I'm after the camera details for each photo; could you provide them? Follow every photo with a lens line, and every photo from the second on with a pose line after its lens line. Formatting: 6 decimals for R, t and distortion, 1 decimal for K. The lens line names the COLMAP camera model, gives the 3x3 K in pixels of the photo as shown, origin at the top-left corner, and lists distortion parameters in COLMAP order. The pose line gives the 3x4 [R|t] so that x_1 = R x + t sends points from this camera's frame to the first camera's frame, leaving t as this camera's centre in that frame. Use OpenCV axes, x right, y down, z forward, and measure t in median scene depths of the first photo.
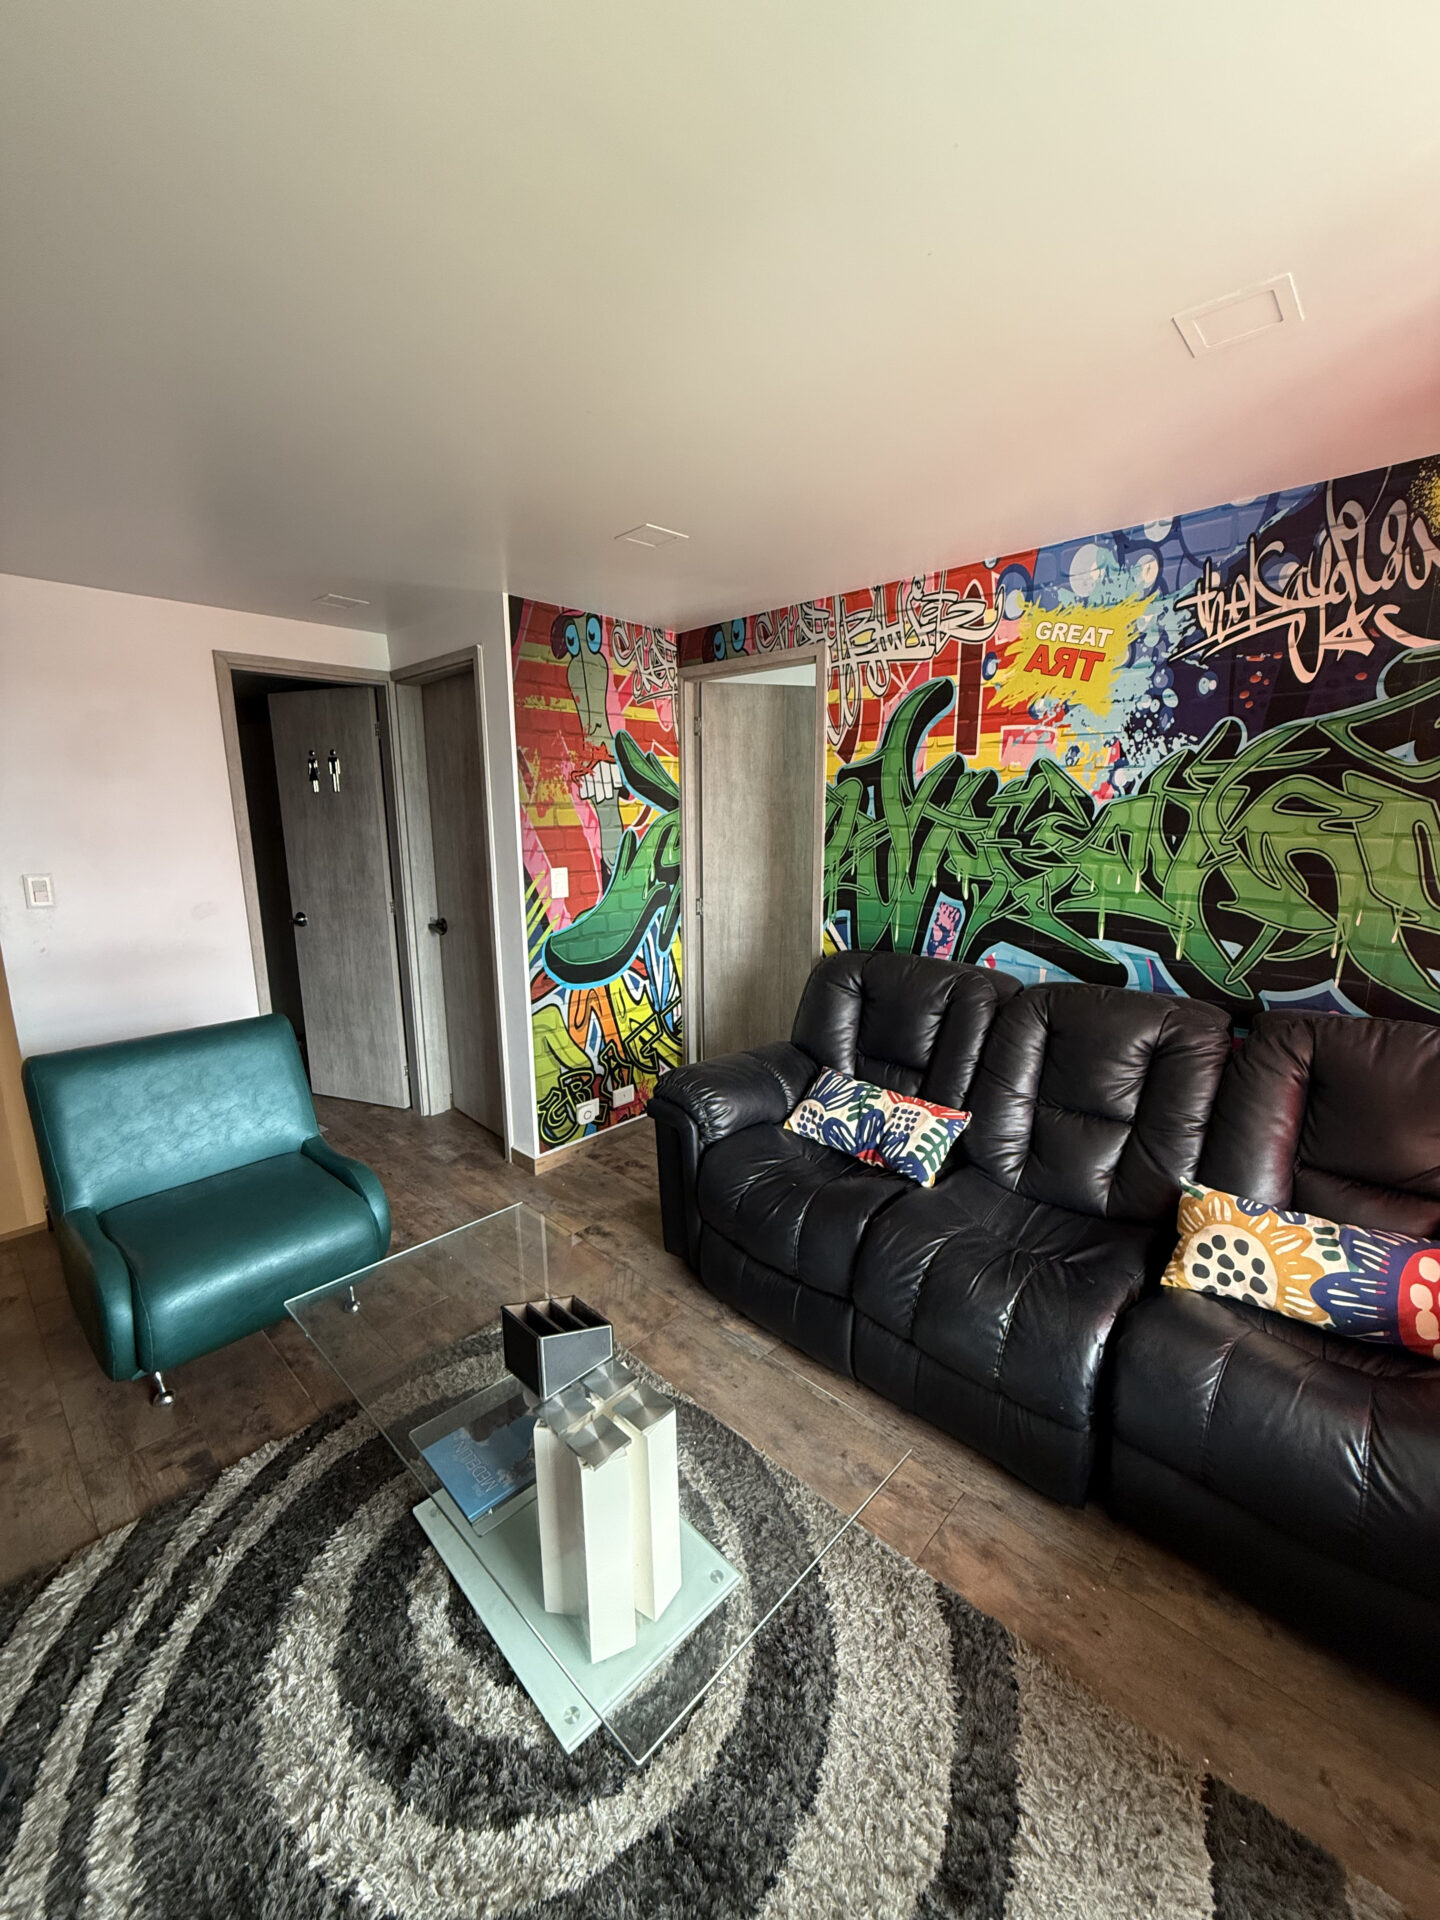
lens RADIAL K [[765.0, 0, 714.5], [0, 765.0, 956.8], [0, 0, 1]] dist [-0.002532, 0.000850]
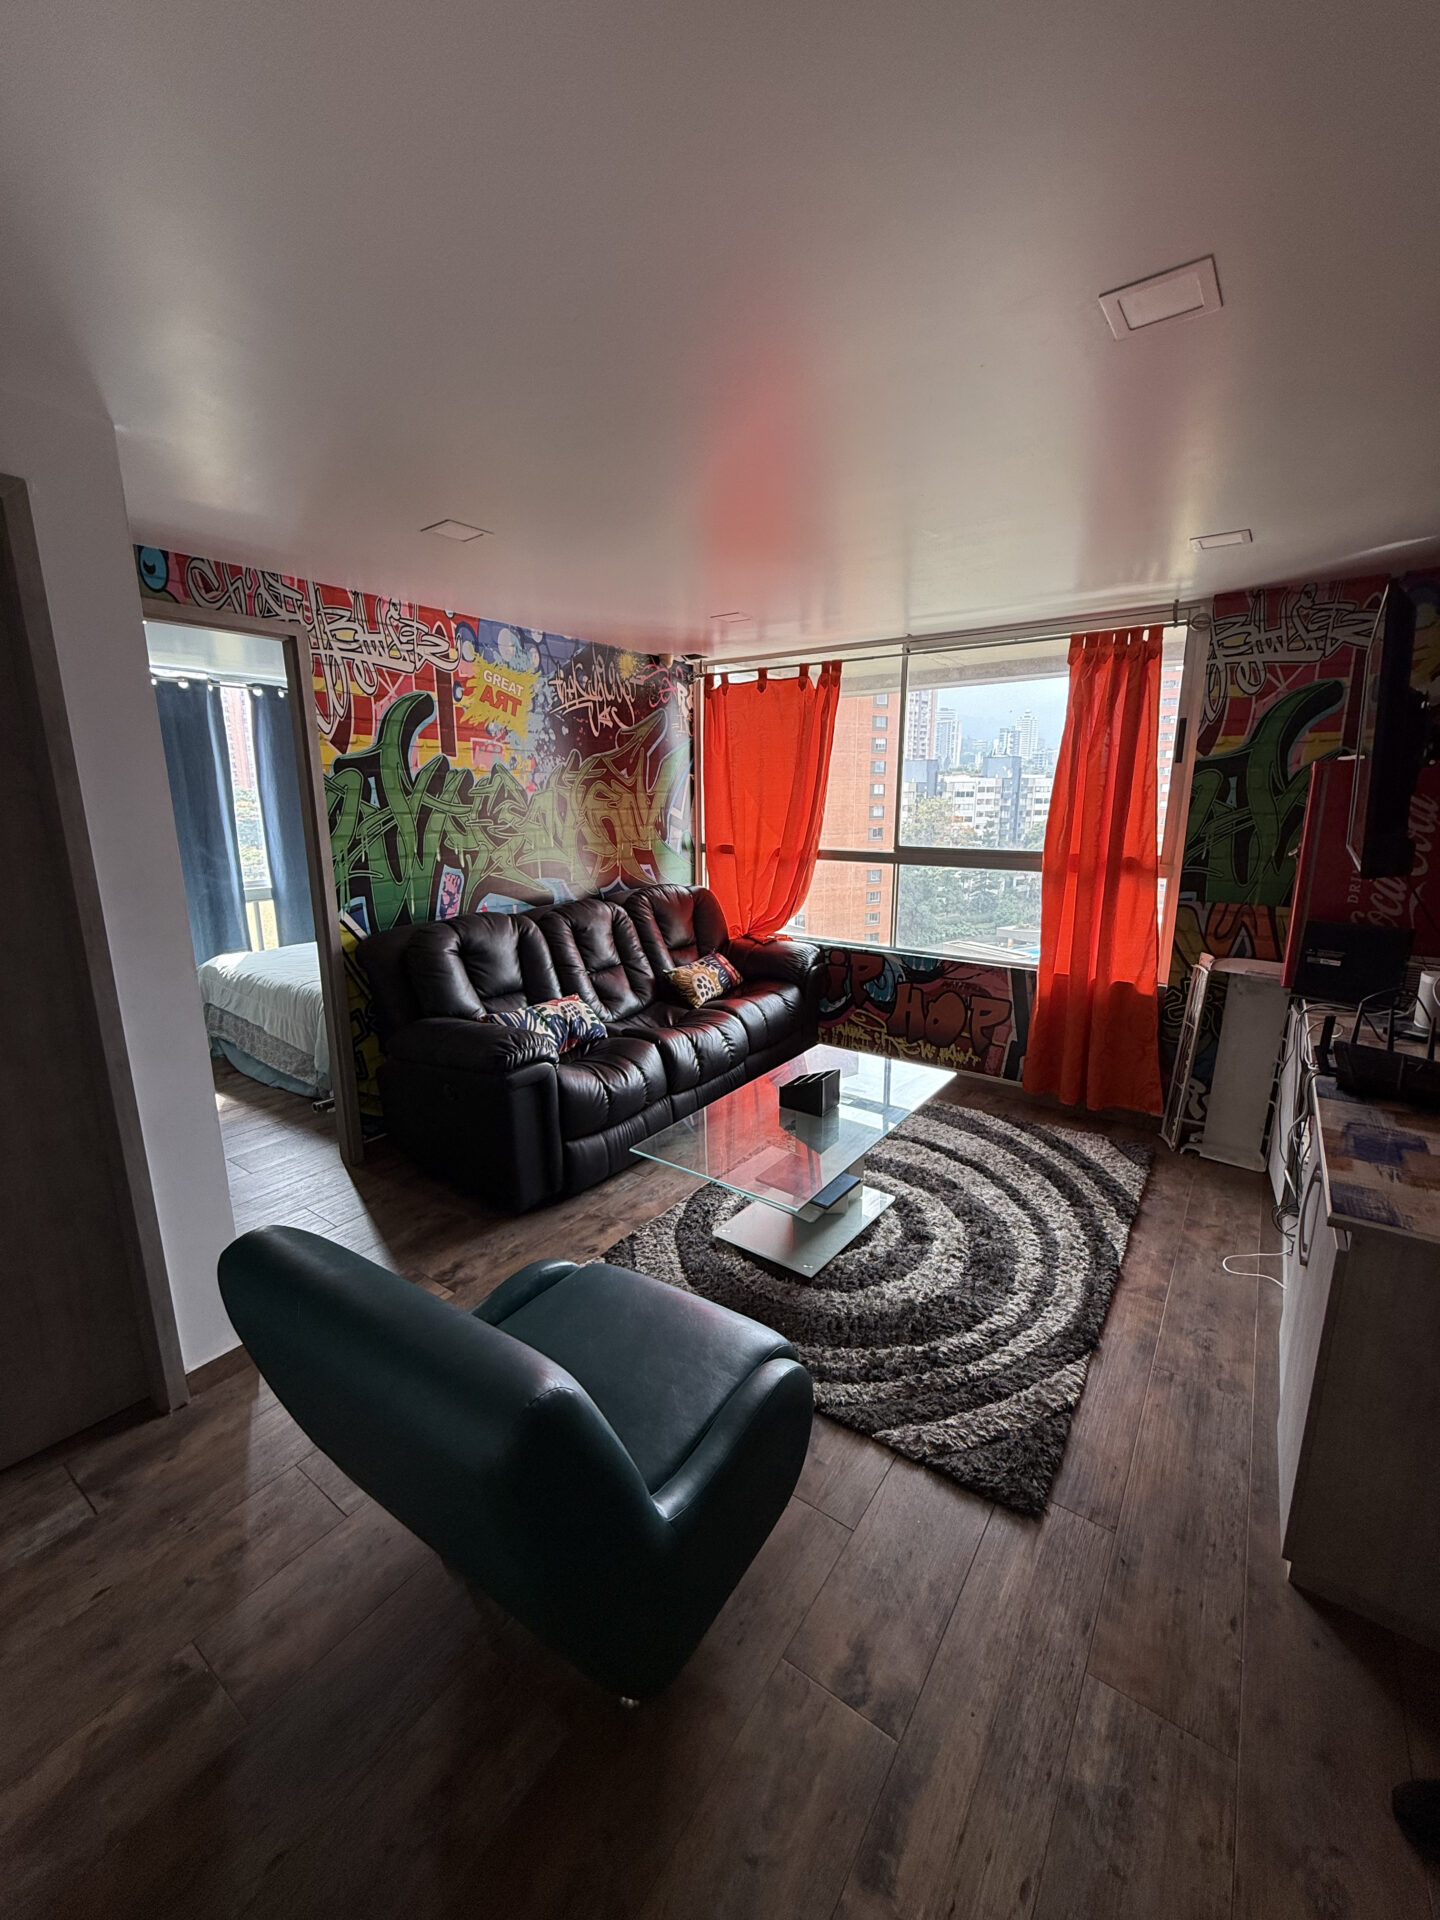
lens RADIAL K [[765.0, 0, 728.8], [0, 765.0, 959.4], [0, 0, 1]] dist [-0.002532, 0.000850]
pose [[-0.148806, -0.204292, 0.967534, -1.053897], [0.192565, 0.953710, 0.230990, -0.141674], [-0.969936, 0.220686, -0.102578, 0.739537]]
